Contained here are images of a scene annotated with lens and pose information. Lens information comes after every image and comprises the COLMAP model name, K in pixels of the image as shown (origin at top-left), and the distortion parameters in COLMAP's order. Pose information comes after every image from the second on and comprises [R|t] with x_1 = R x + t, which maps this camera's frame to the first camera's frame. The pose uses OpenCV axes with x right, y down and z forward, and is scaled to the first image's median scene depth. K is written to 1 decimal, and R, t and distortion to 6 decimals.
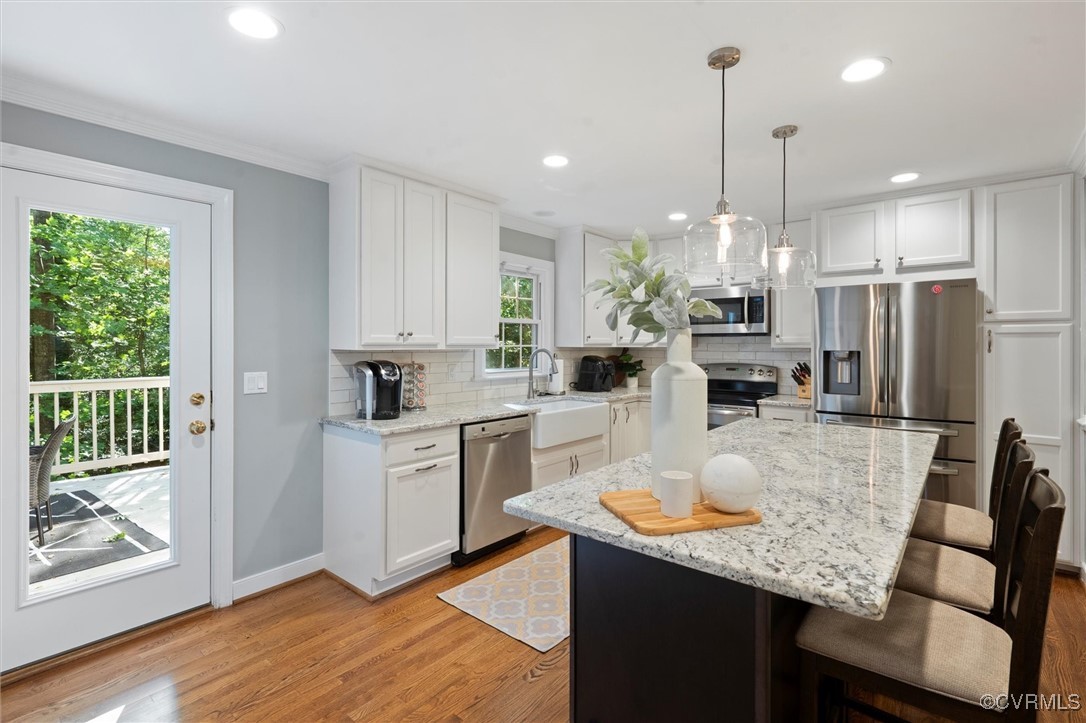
lens RADIAL K [[511.0, 0, 546.8], [0, 511.0, 342.9], [0, 0, 1]] dist [0.005010, -0.001228]
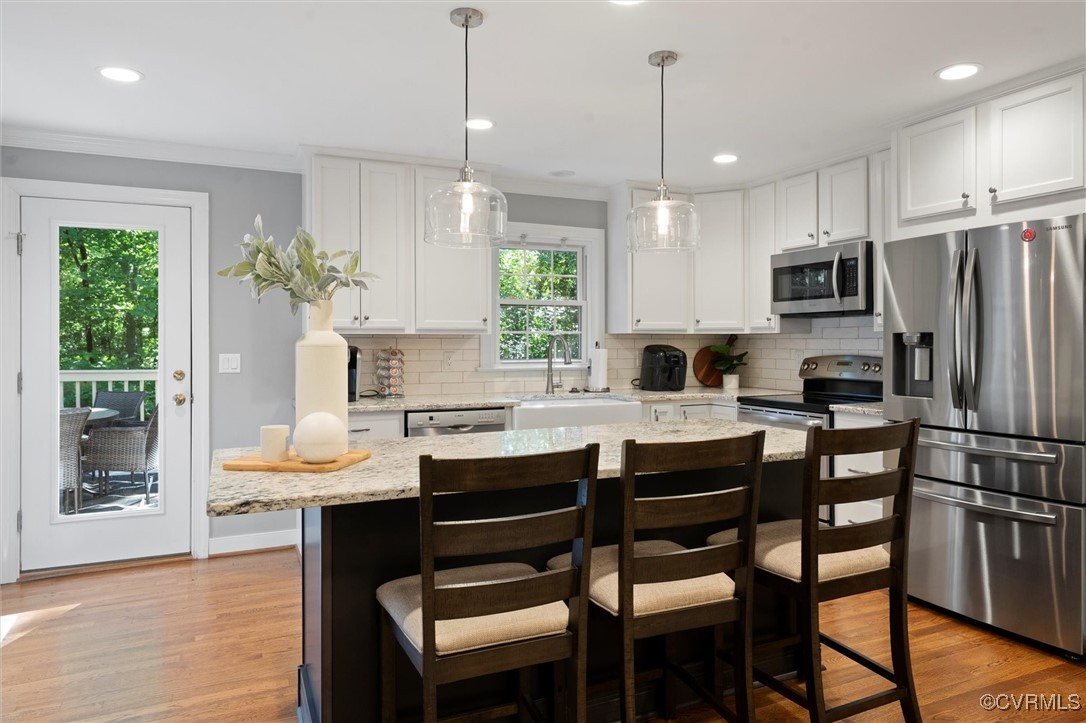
lens RADIAL K [[707.5, 0, 550.8], [0, 707.5, 337.4], [0, 0, 1]] dist [0.006476, 0.001608]
pose [[0.900477, -0.005919, -0.434864, 0.523686], [0.004187, 0.999979, -0.004940, 0.023128], [0.434884, 0.002627, 0.900483, -0.059153]]
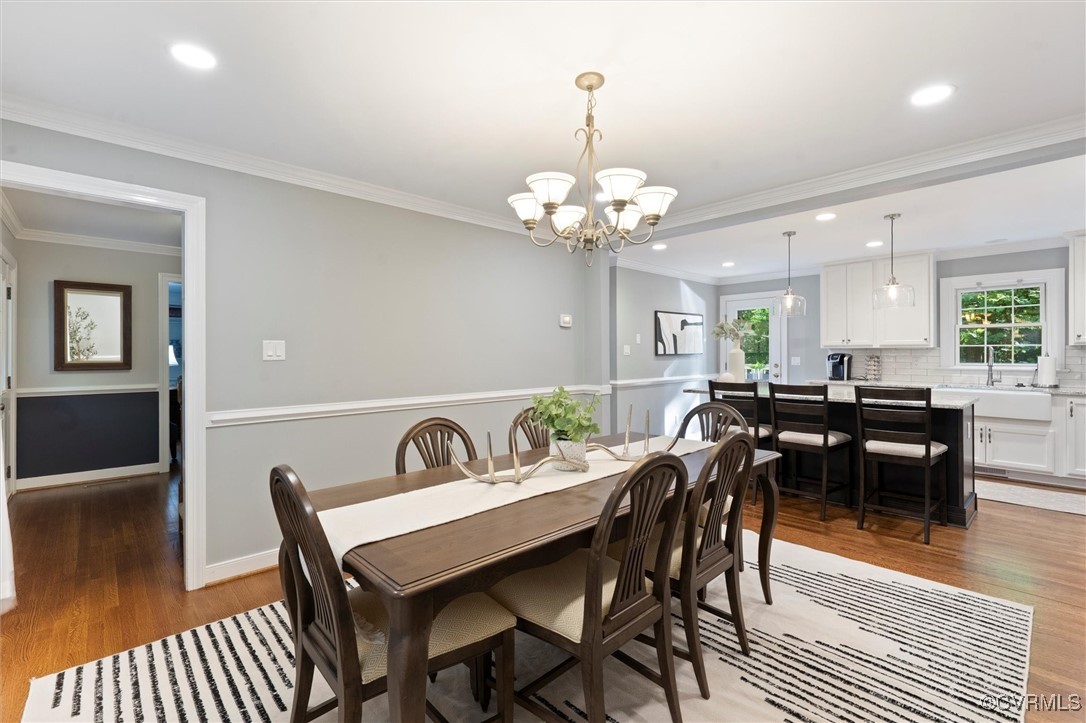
lens RADIAL K [[486.1, 0, 545.4], [0, 486.1, 355.1], [0, 0, 1]] dist [0.001045, 0.000109]
pose [[-0.136670, 0.005257, -0.990603, 1.470562], [0.006211, 0.999971, 0.004450, 0.020277], [0.990597, -0.005545, -0.136699, 0.055022]]
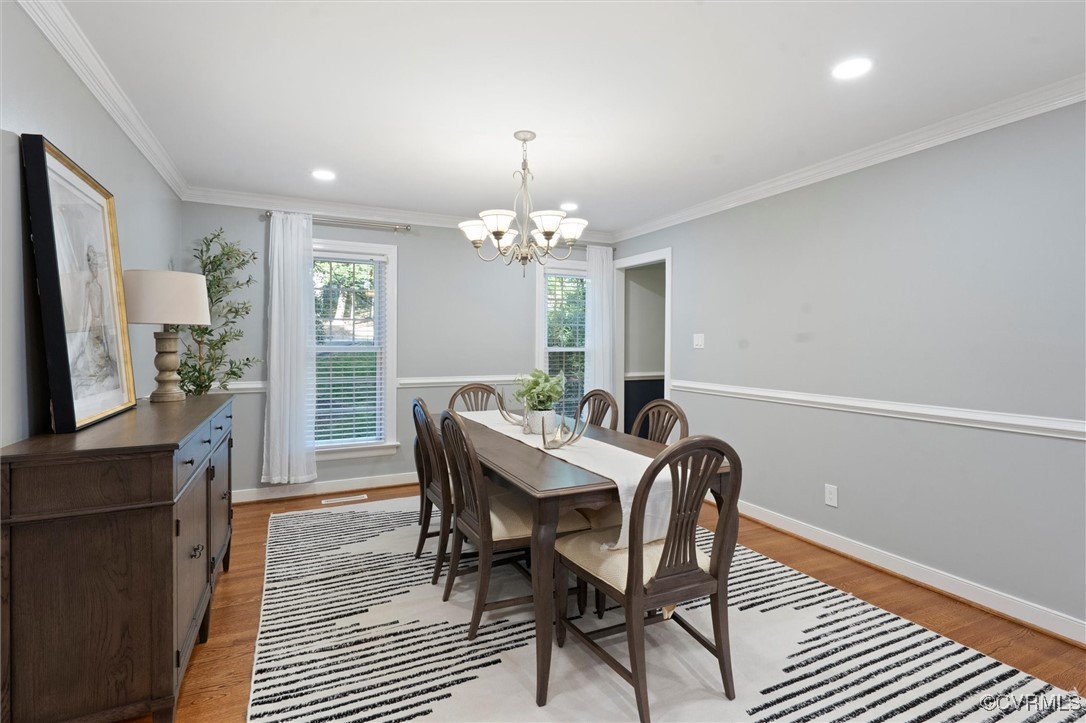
lens RADIAL K [[511.0, 0, 546.8], [0, 511.0, 342.9], [0, 0, 1]] dist [0.005010, -0.001228]
pose [[-0.905849, -0.003514, 0.423586, 0.590476], [-0.004864, 0.999986, -0.002106, 0.020628], [-0.423573, -0.003968, -0.905853, 0.686606]]
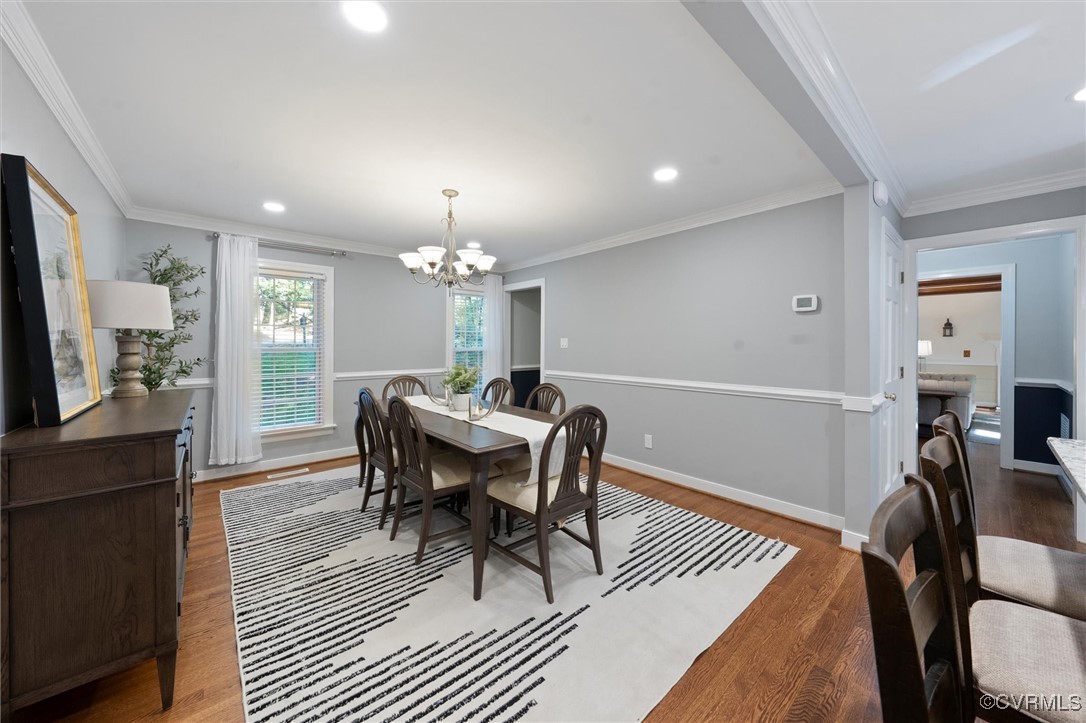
lens RADIAL K [[378.9, 0, 539.0], [0, 378.9, 343.8], [0, 0, 1]] dist [-0.001471, -0.000051]
pose [[-0.984315, -0.000912, 0.176416, 0.627109], [-0.001857, 0.999985, -0.005192, 0.021170], [-0.176409, -0.005438, -0.984302, 0.734783]]
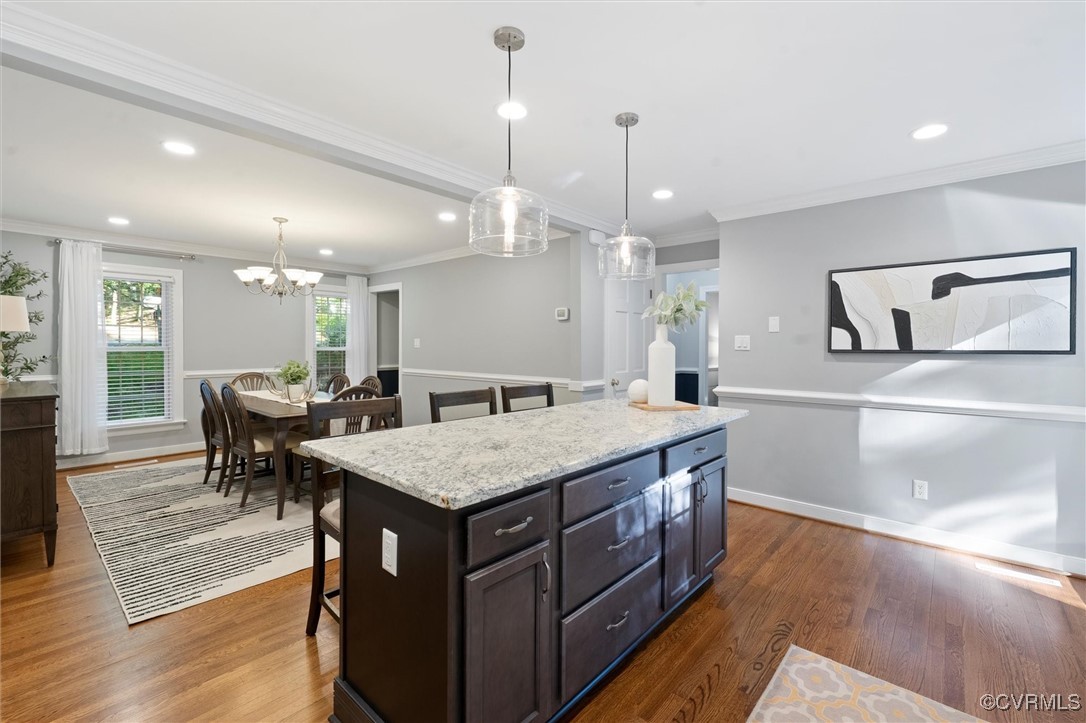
lens RADIAL K [[463.0, 0, 547.9], [0, 463.0, 350.8], [0, 0, 1]] dist [-0.000142, -0.000018]
pose [[-0.999226, -0.003708, 0.039173, 0.252901], [-0.003353, 0.999953, 0.009127, 0.023017], [-0.039205, 0.008989, -0.999191, 1.113141]]
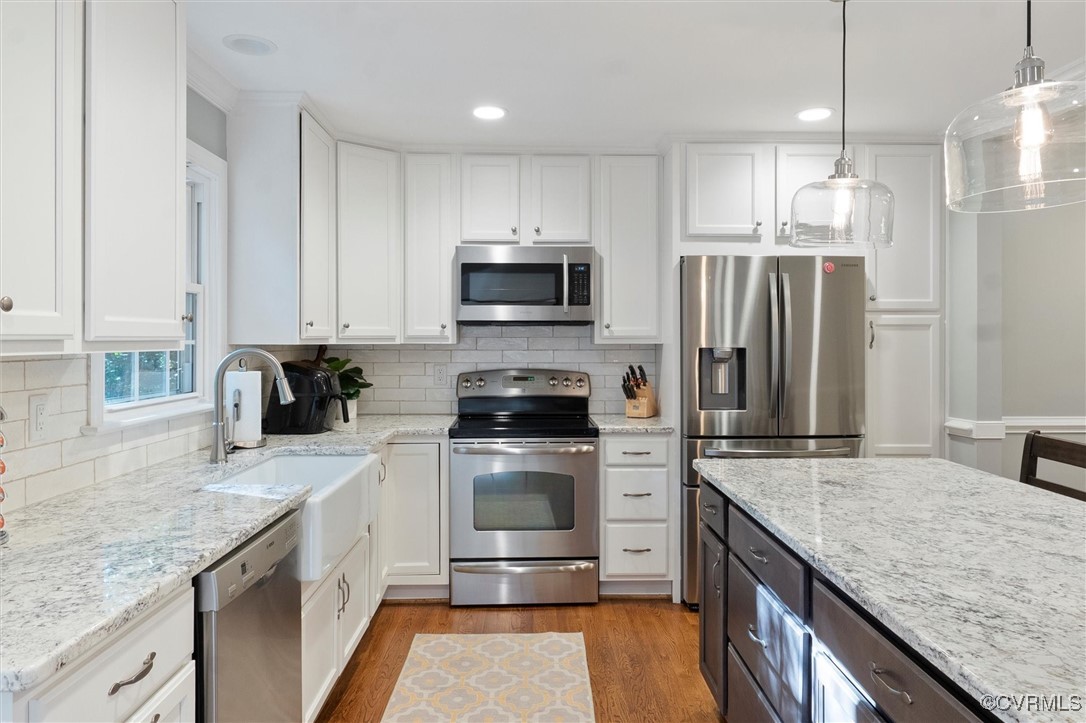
lens RADIAL K [[738.4, 0, 547.1], [0, 738.4, 342.6], [0, 0, 1]] dist [-0.000260, 0.001035]
pose [[0.757401, -0.003997, 0.652938, -0.251535], [-0.001098, 0.999972, 0.007396, 0.000989], [-0.652949, -0.006319, 0.757375, 0.371369]]
